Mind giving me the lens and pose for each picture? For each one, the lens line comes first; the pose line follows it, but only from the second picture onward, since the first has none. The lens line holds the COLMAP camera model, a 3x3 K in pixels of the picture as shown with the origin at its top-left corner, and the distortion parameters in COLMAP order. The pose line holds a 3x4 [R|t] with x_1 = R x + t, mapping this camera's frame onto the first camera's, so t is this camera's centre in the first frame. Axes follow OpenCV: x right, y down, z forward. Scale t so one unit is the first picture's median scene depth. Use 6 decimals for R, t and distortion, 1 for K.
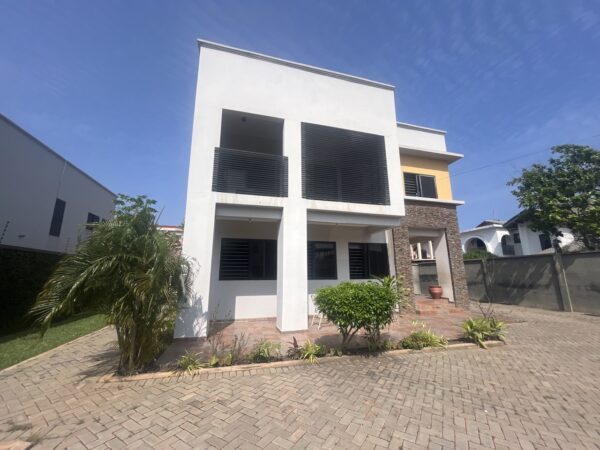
lens RADIAL K [[243.6, 0, 301.3], [0, 243.6, 223.3], [0, 0, 1]] dist [-0.001833, 0.000062]
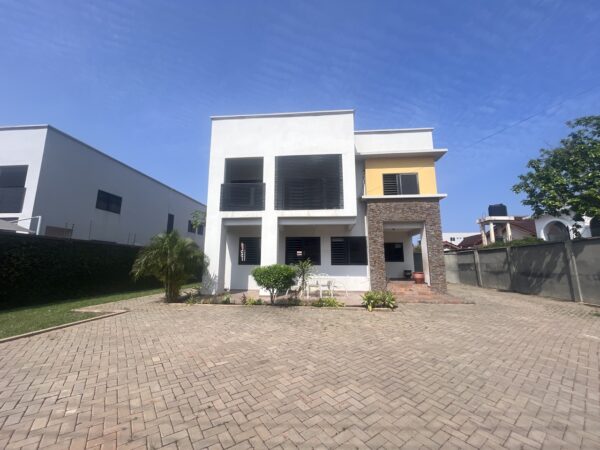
lens RADIAL K [[243.6, 0, 301.3], [0, 243.6, 223.3], [0, 0, 1]] dist [-0.001833, 0.000062]
pose [[0.934399, -0.051989, -0.352415, 0.456558], [0.065228, 0.997537, 0.025788, -0.032772], [0.350206, -0.047084, 0.935488, -0.232214]]
